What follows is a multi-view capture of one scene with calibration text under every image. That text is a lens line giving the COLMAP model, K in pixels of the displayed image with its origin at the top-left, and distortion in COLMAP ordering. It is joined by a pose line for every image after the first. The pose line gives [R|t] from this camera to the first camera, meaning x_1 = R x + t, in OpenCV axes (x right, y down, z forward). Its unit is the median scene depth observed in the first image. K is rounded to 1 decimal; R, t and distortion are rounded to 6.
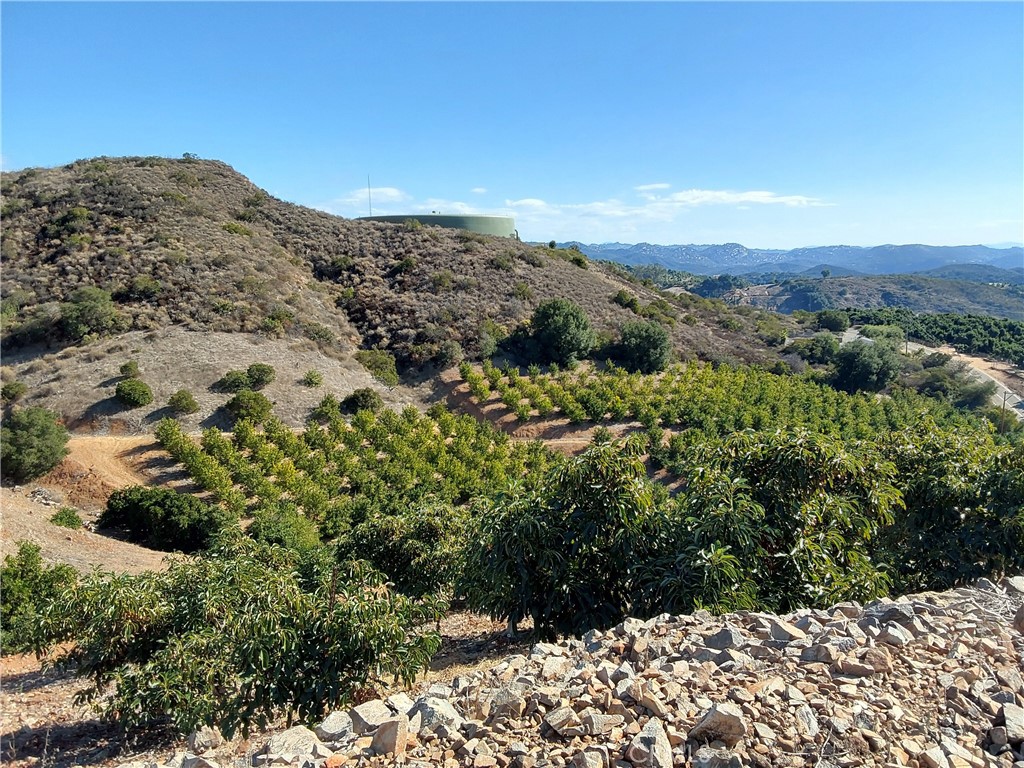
lens RADIAL K [[822.1, 0, 514.0], [0, 822.1, 377.8], [0, 0, 1]] dist [0.118636, -0.164821]
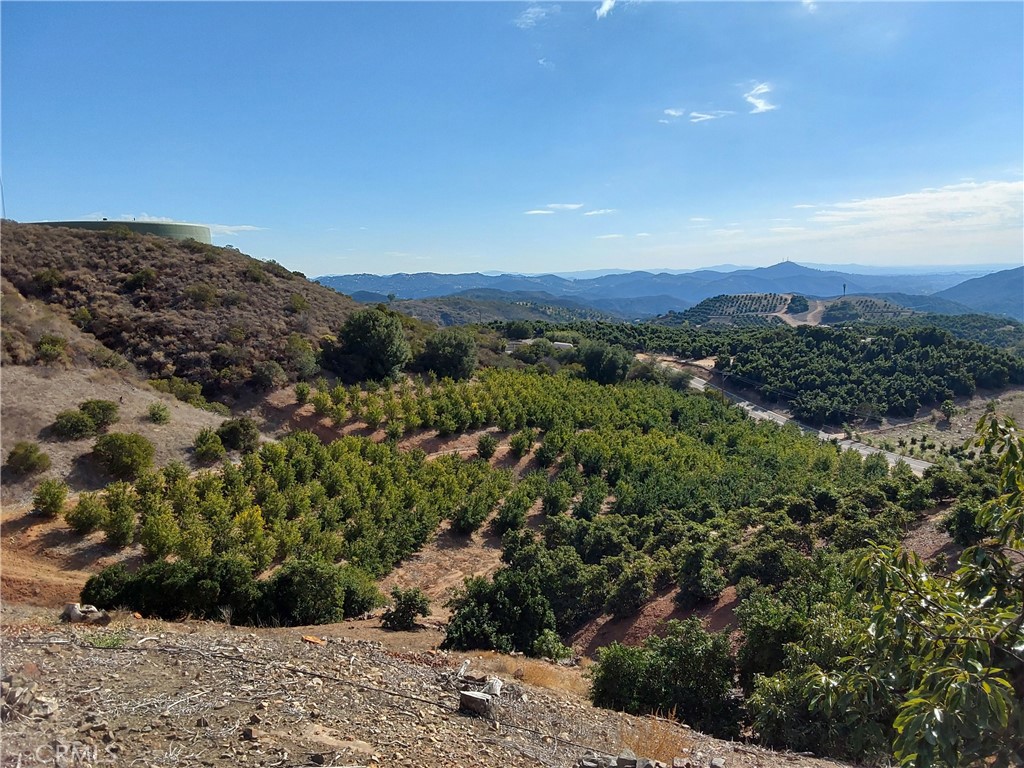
lens RADIAL K [[822.1, 0, 514.1], [0, 822.1, 386.0], [0, 0, 1]] dist [0.118636, -0.164821]
pose [[0.852072, -0.081223, 0.517084, -0.284276], [0.093612, 0.995606, 0.002130, 0.003874], [-0.514986, 0.046591, 0.855932, 0.108771]]
